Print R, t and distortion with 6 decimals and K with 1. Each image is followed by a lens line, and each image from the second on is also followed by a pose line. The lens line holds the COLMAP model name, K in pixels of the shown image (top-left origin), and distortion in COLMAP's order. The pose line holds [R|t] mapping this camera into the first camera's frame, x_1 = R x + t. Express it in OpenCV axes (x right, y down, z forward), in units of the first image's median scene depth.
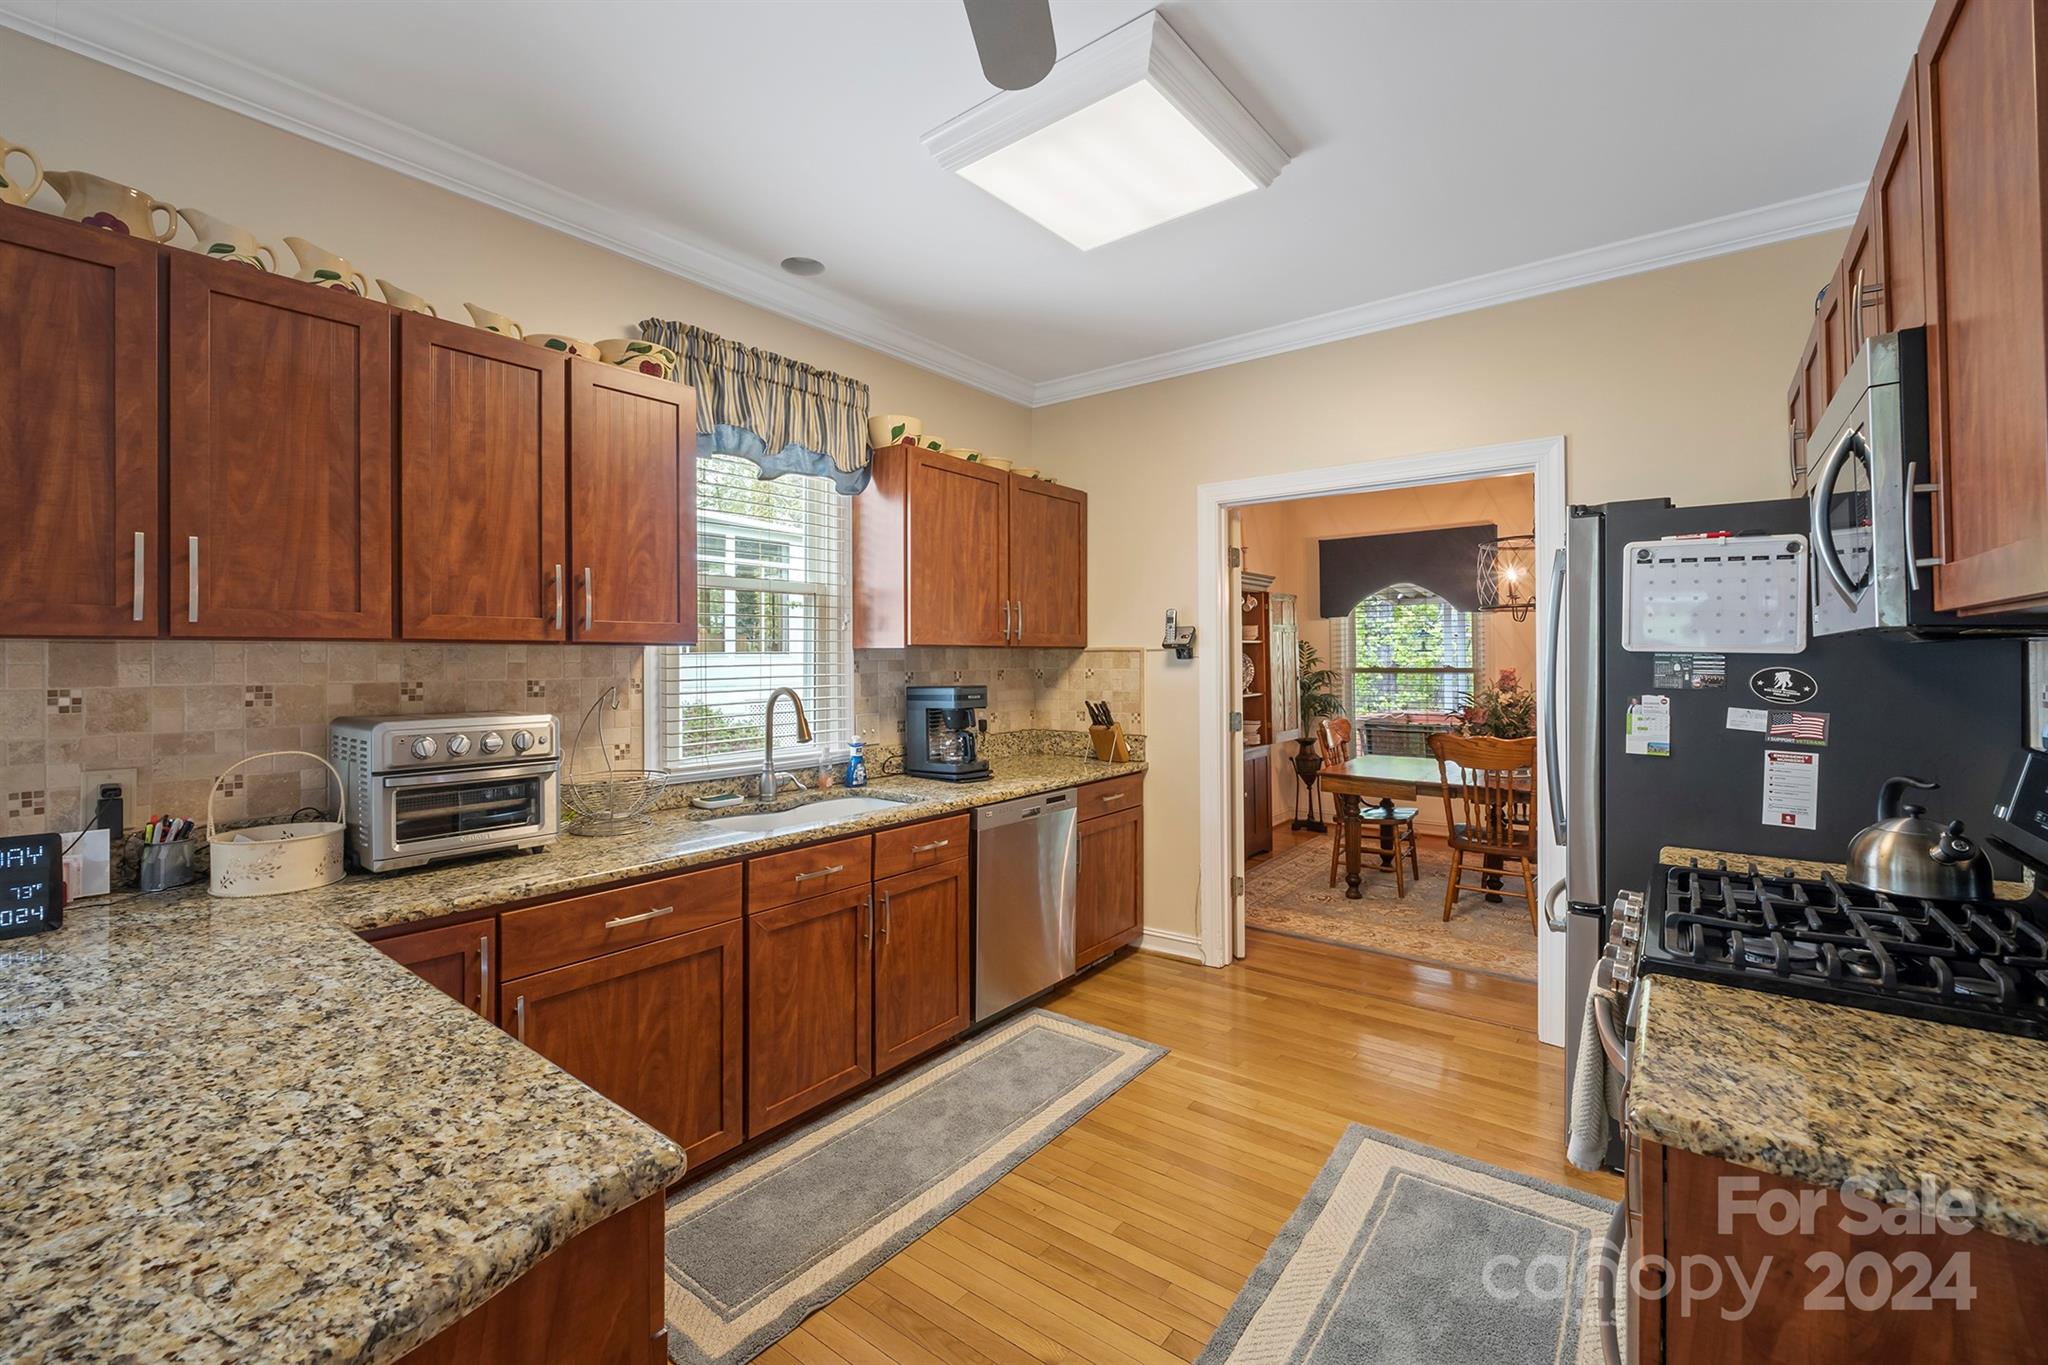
lens RADIAL K [[863.0, 0, 1023.6], [0, 863.0, 653.8], [0, 0, 1]] dist [-0.007212, -0.000253]
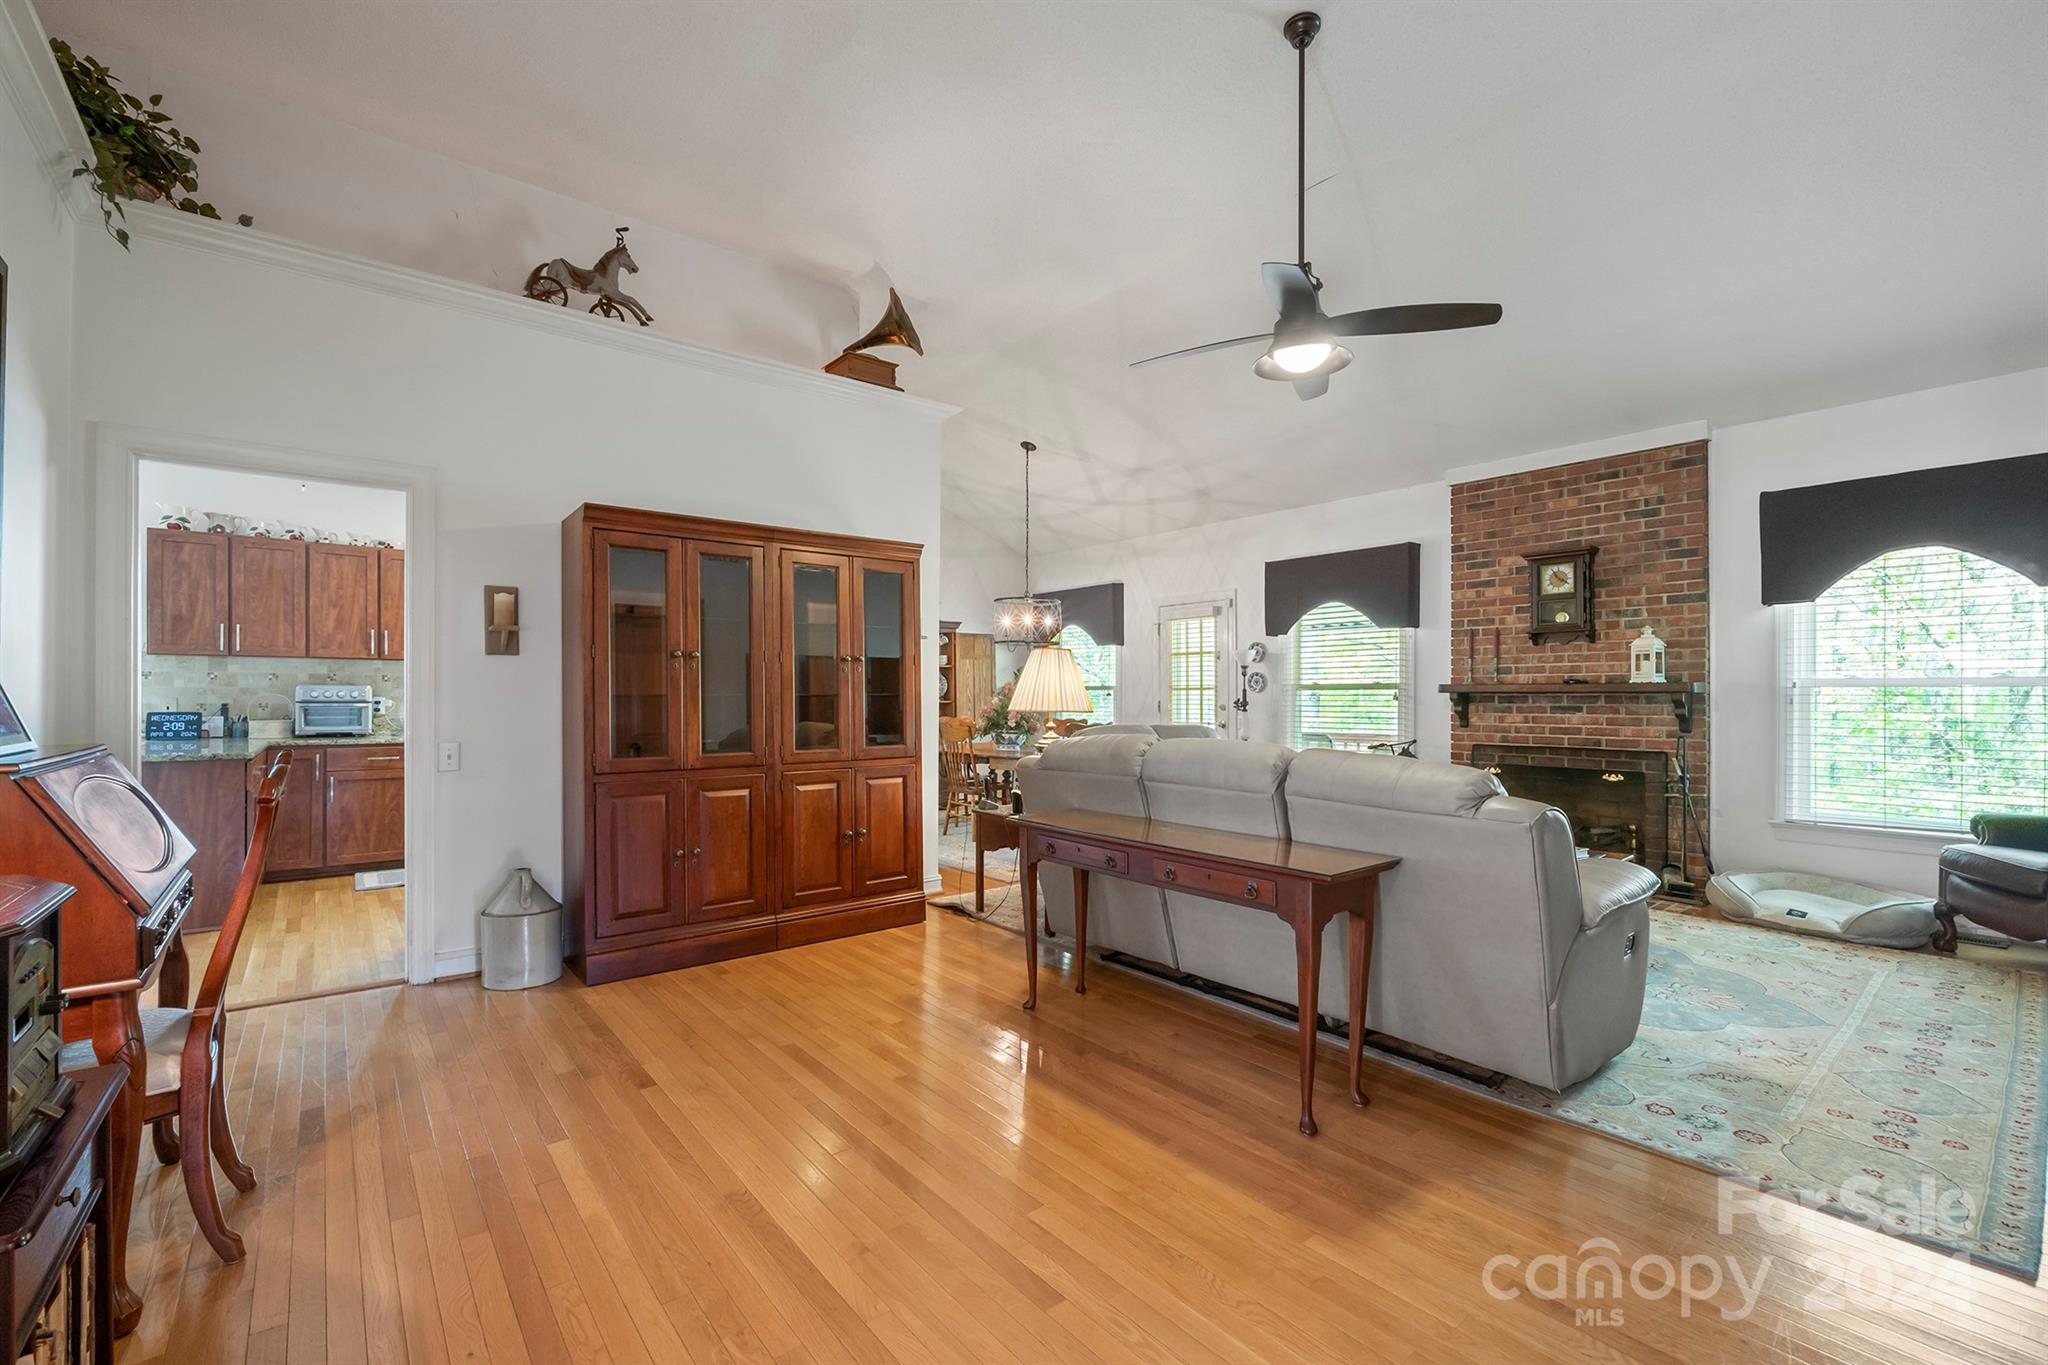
lens RADIAL K [[870.0, 0, 1022.9], [0, 870.0, 692.0], [0, 0, 1]] dist [-0.004831, -0.000007]
pose [[0.972638, 0.010591, -0.232086, 1.883965], [-0.009276, 0.999934, 0.006754, 0.048949], [0.232142, -0.004416, 0.972672, -1.054685]]
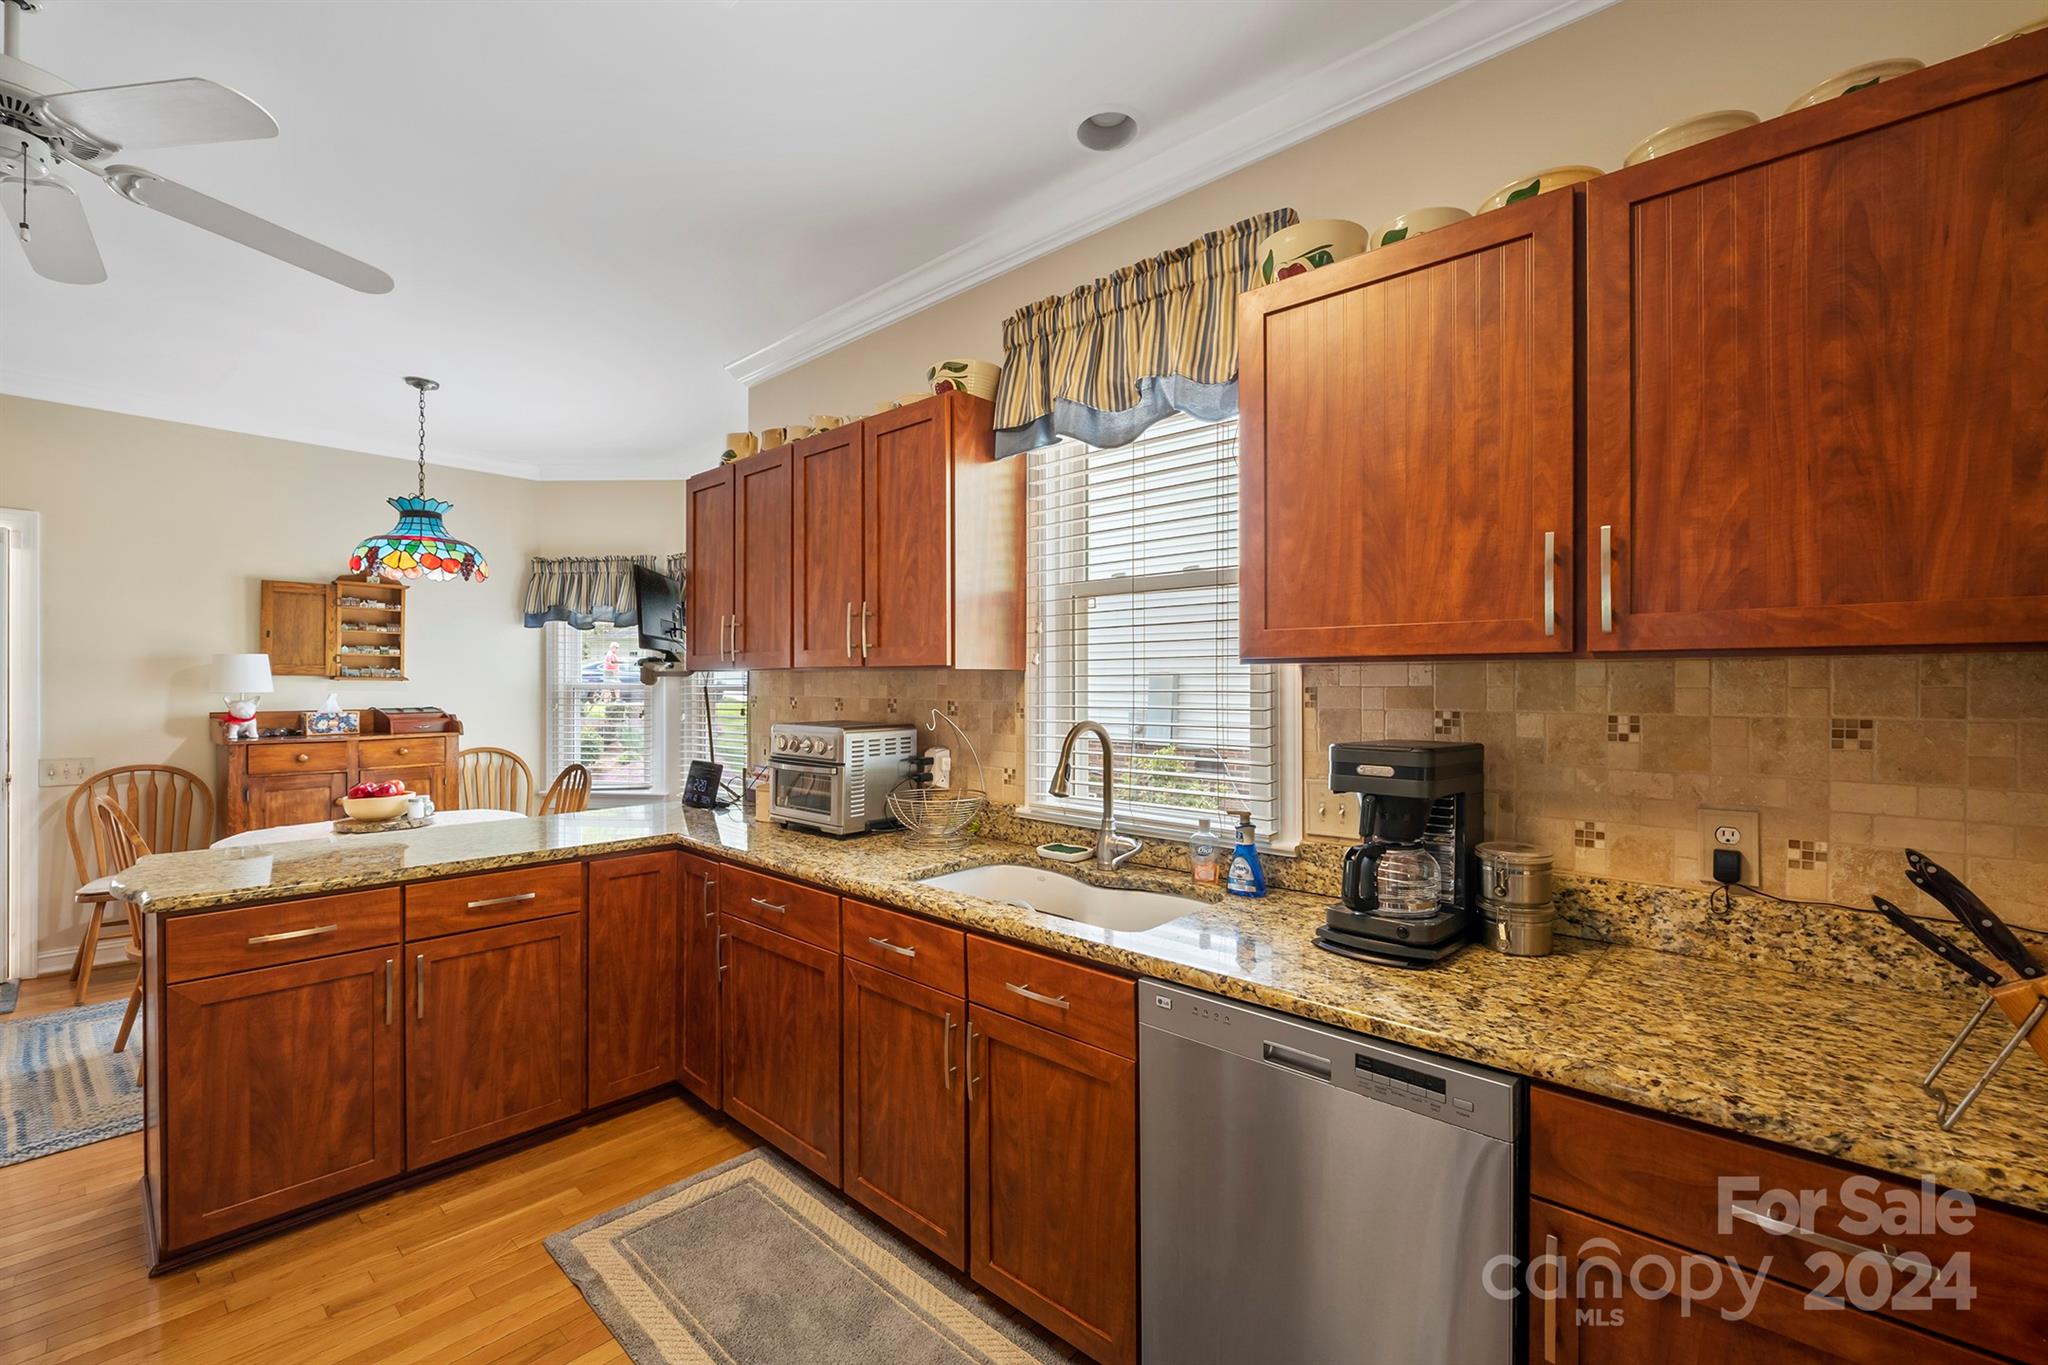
lens RADIAL K [[867.7, 0, 1020.5], [0, 867.7, 687.2], [0, 0, 1]] dist [-0.001960, -0.000271]
pose [[-0.084746, 0.009759, -0.996355, 0.588252], [0.004517, 0.999946, 0.009410, 0.002939], [0.996392, -0.003703, -0.084785, 1.238554]]
